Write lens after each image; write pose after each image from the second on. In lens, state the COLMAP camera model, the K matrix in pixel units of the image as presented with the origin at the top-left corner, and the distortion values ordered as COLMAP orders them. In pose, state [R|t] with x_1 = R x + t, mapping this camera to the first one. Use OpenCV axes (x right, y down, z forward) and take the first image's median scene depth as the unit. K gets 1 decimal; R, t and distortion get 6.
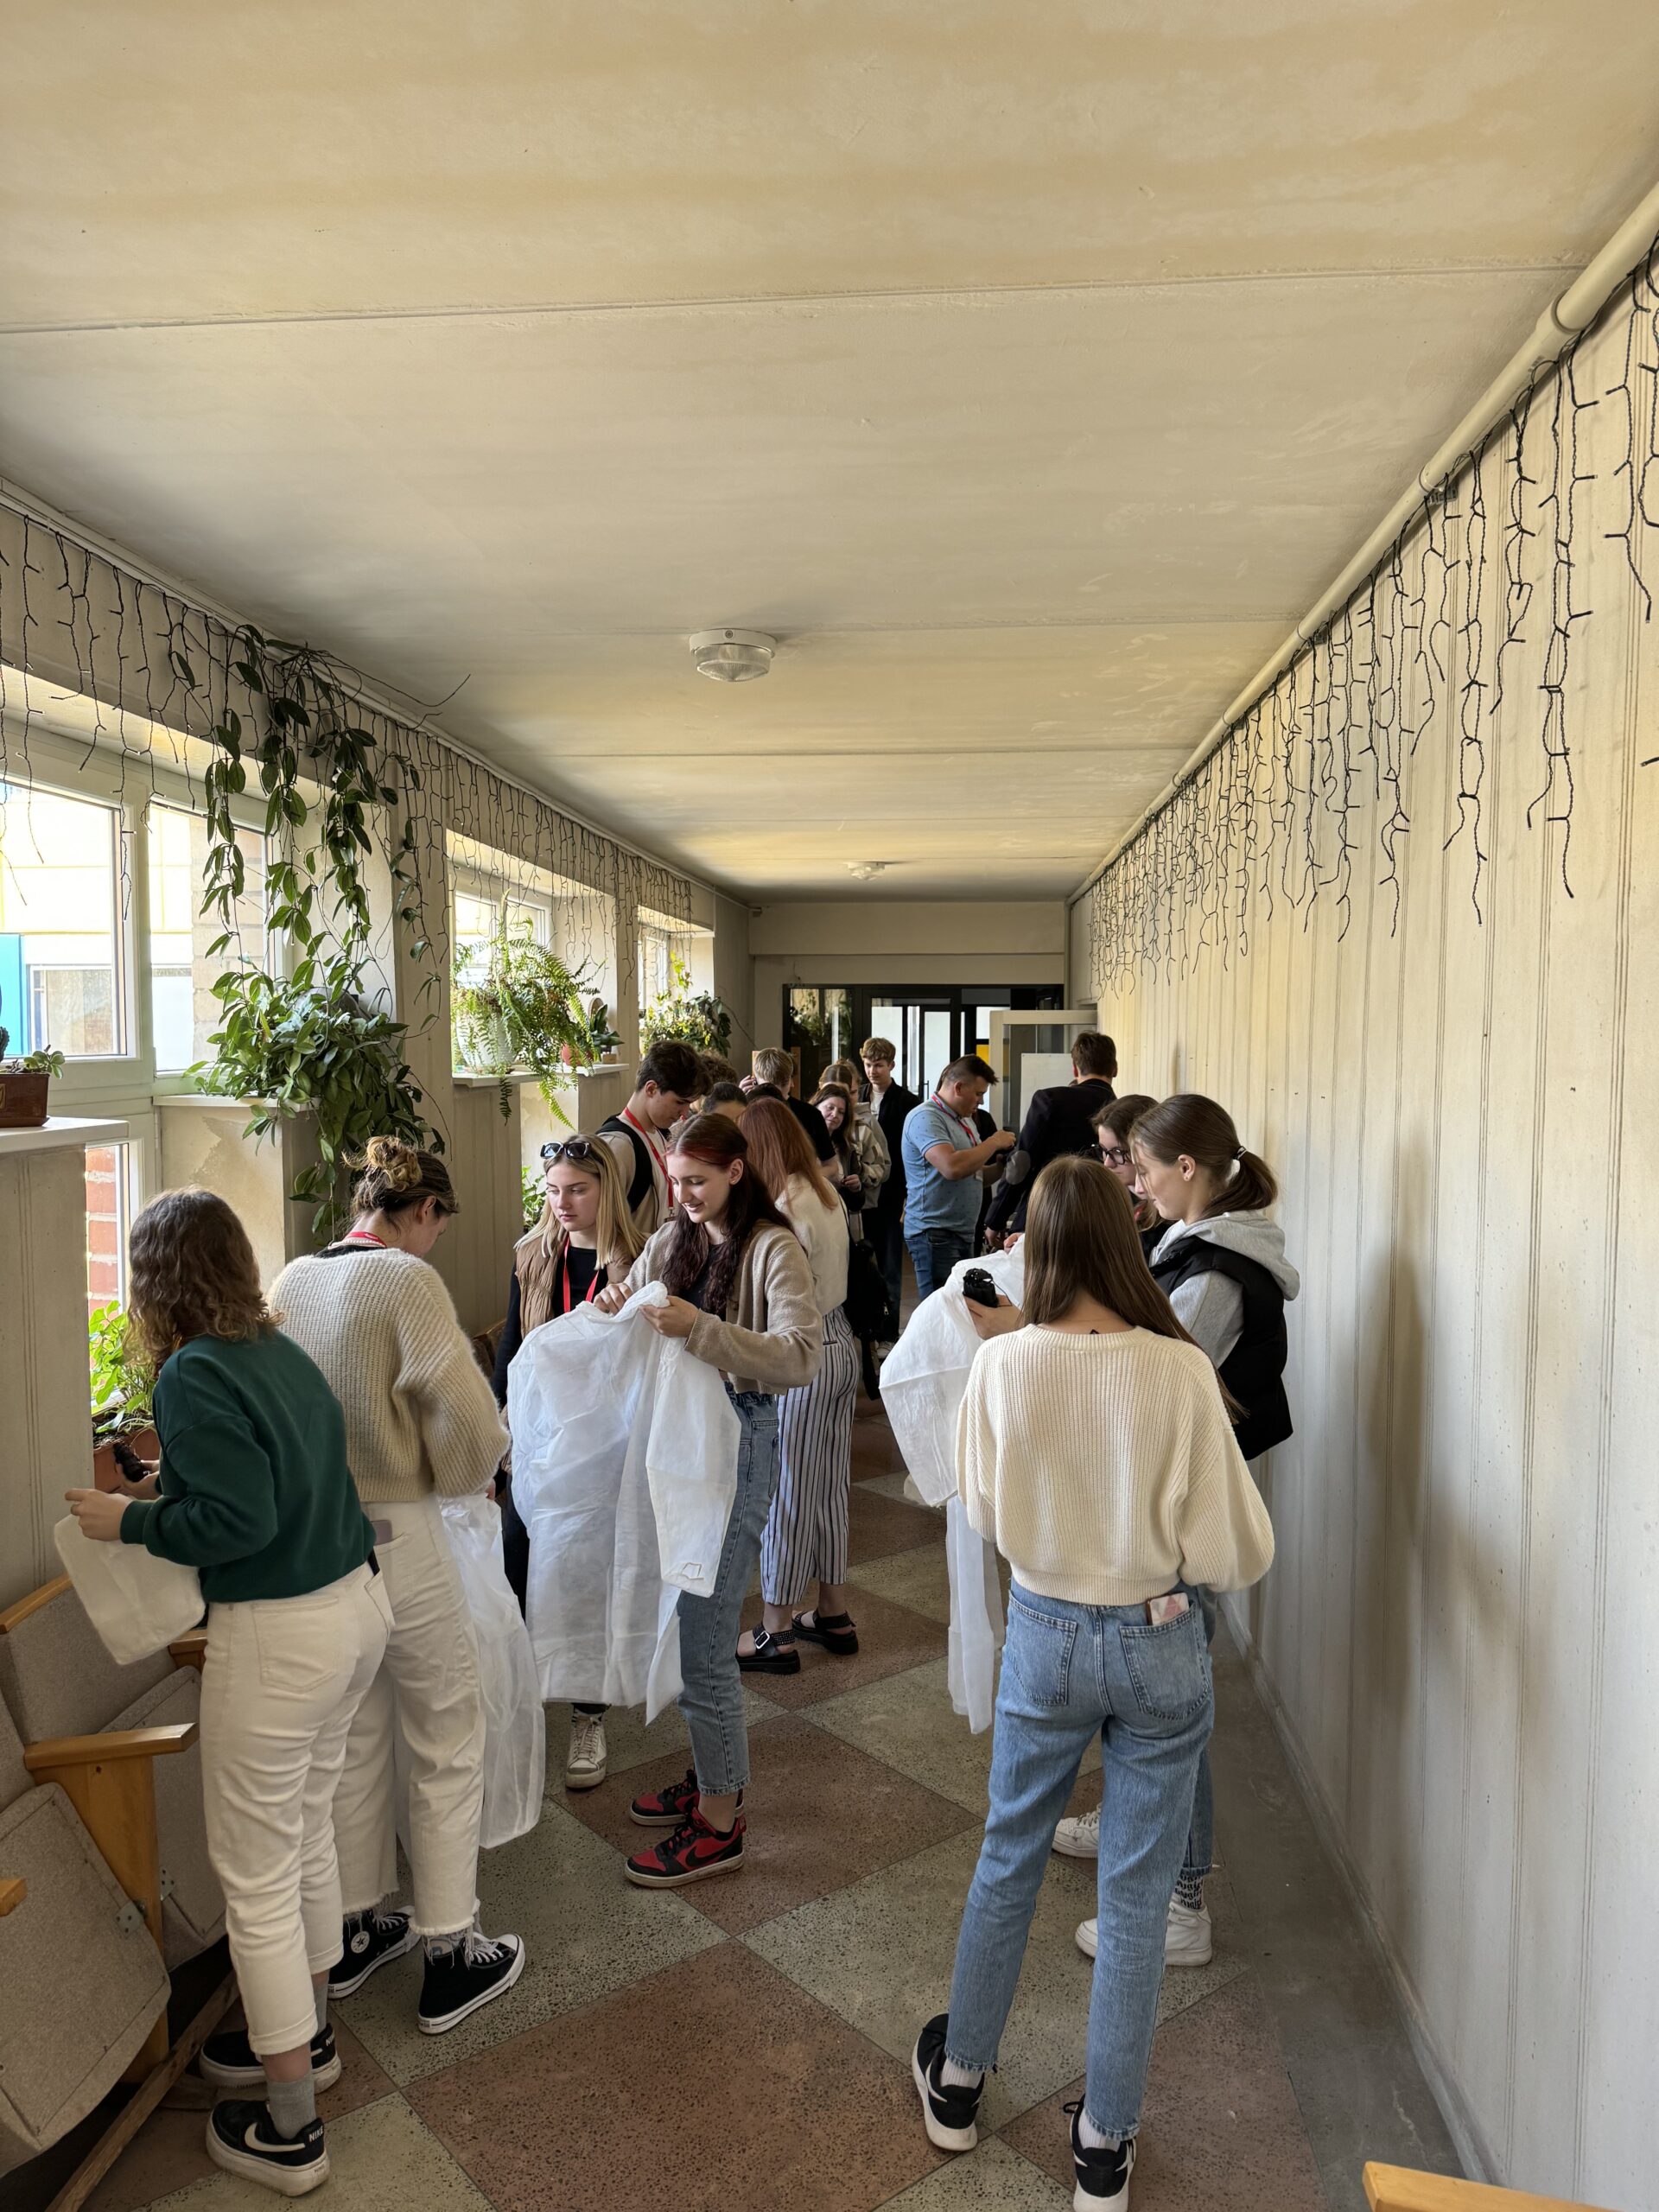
lens RADIAL K [[1537.5, 0, 829.5], [0, 1537.5, 1106.0], [0, 0, 1]] dist [0.080429, -0.182402]
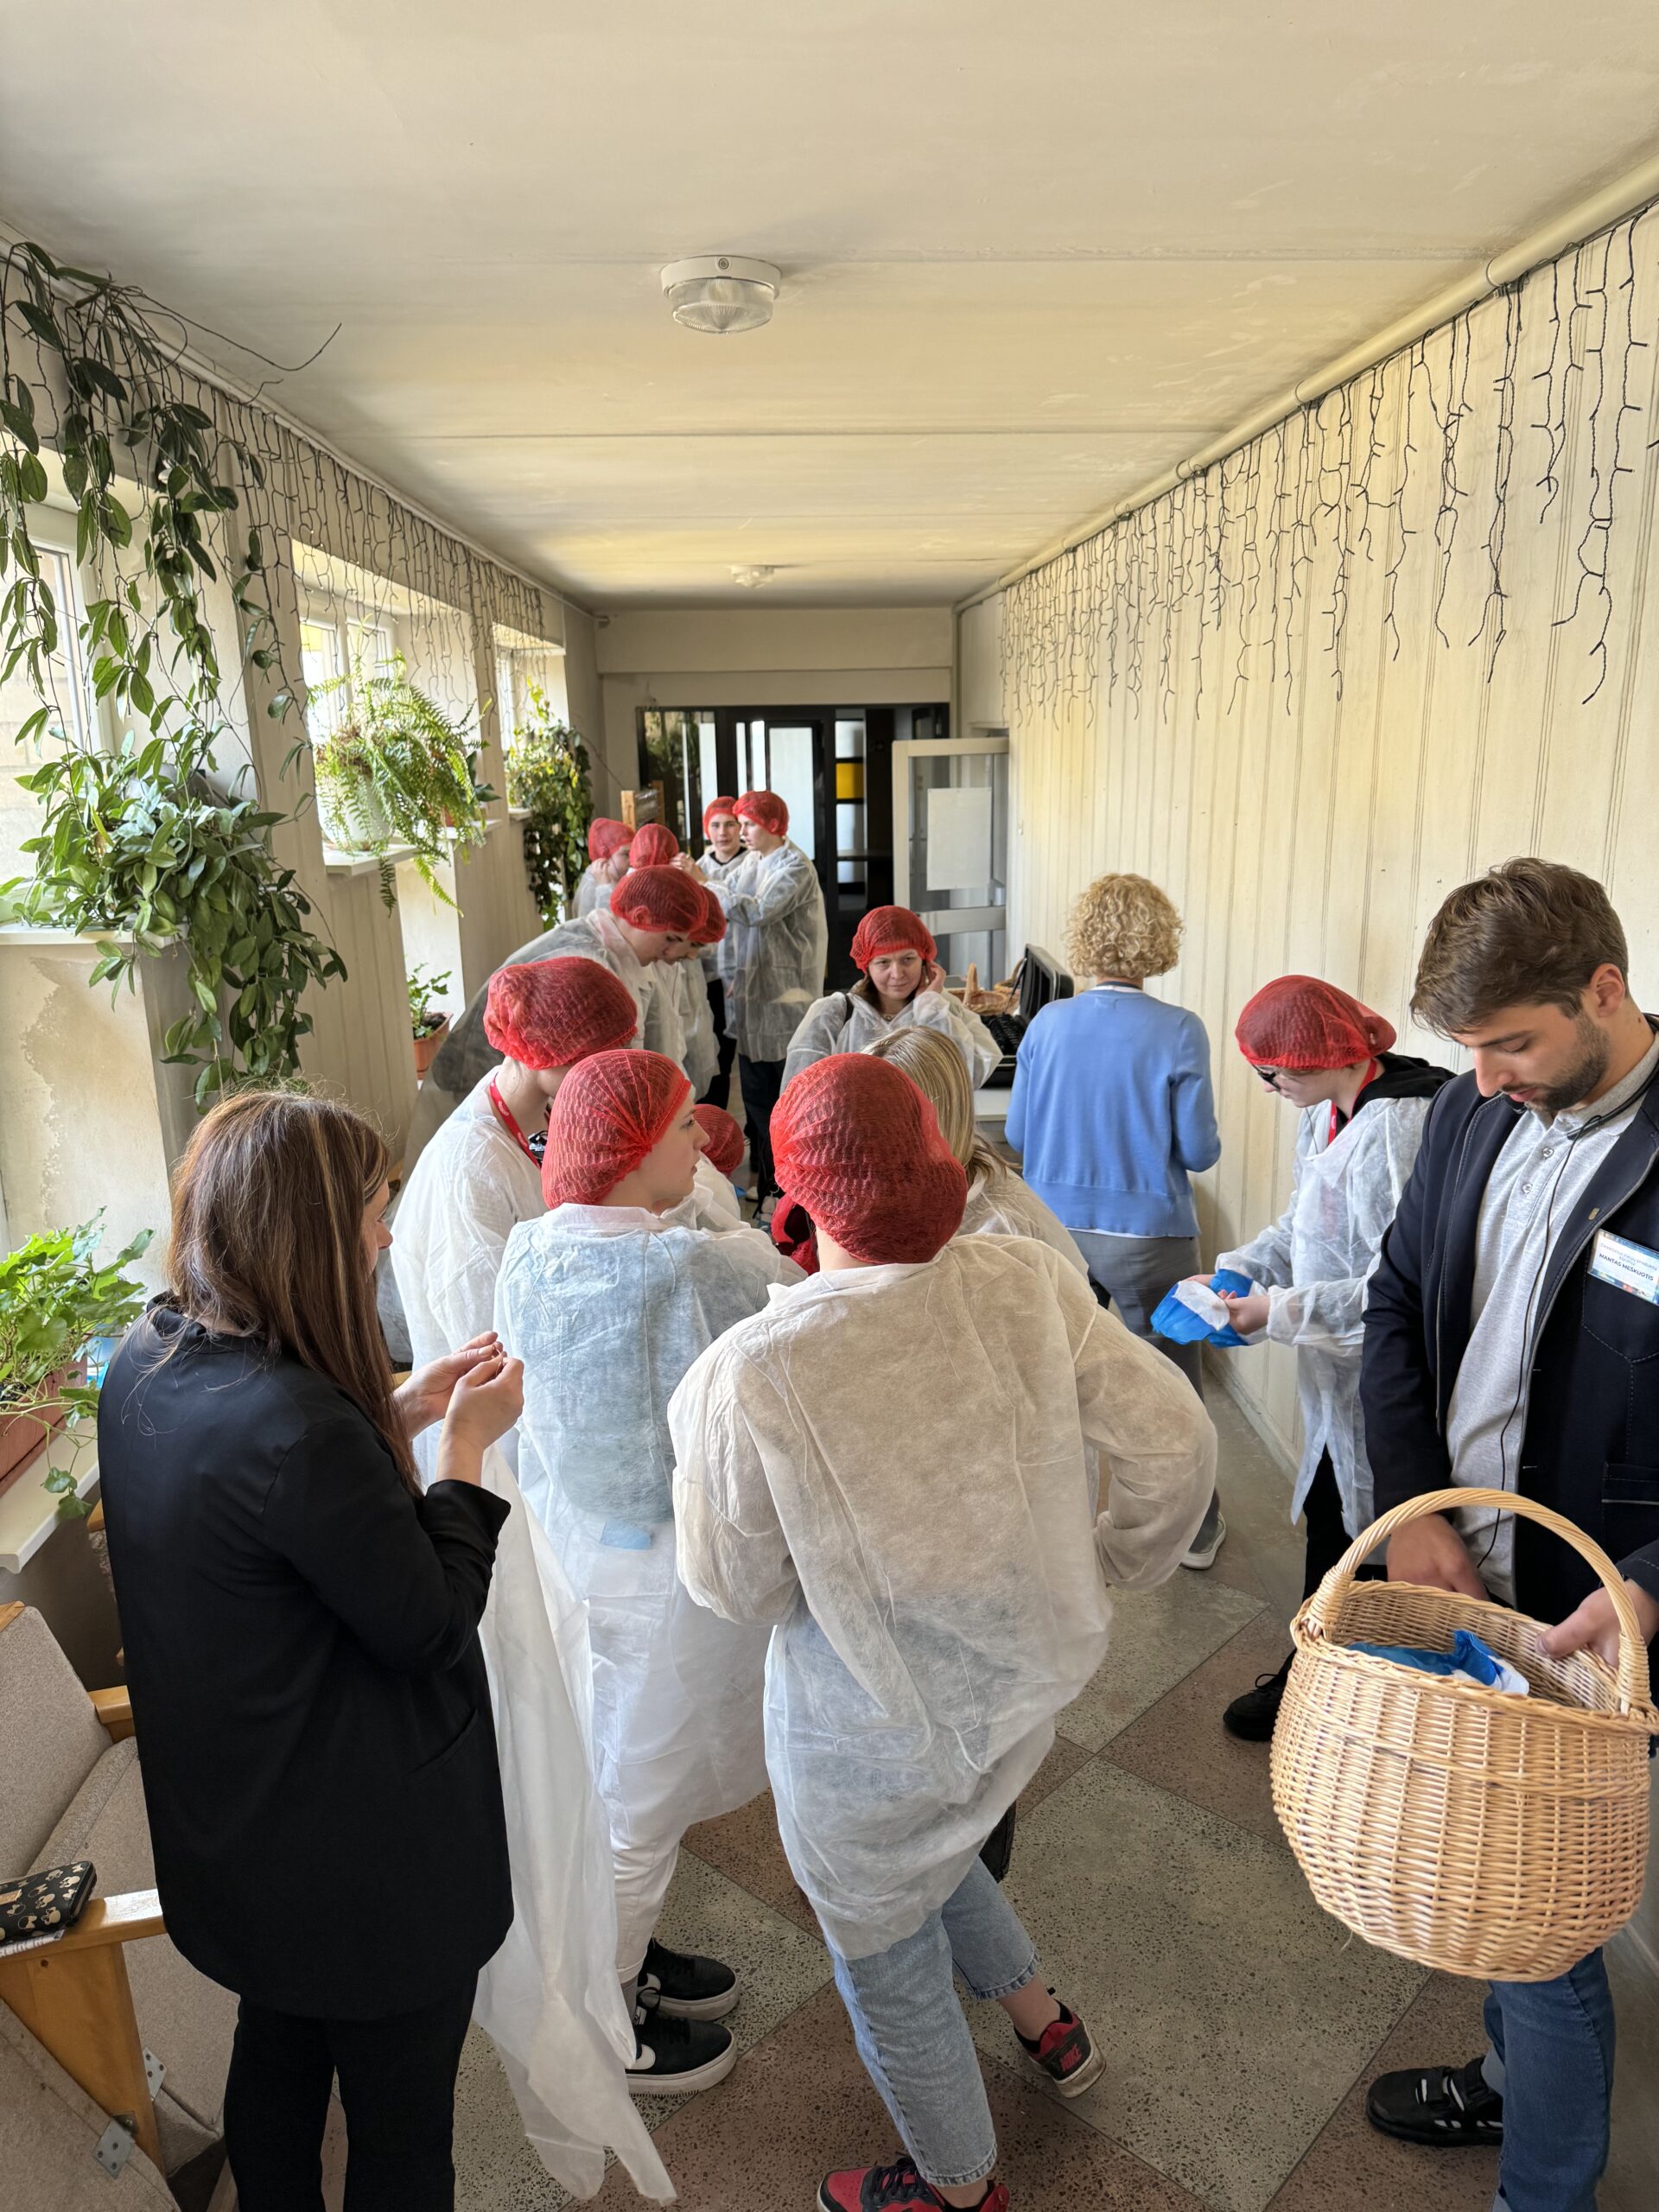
lens RADIAL K [[1565.7, 0, 829.5], [0, 1565.7, 1106.0], [0, 0, 1]] dist [-0.001302, -0.023452]
pose [[0.991784, -0.047567, 0.118752, -0.104486], [0.024900, 0.982326, 0.185515, -0.047153], [-0.125478, -0.181034, 0.975439, 0.187439]]
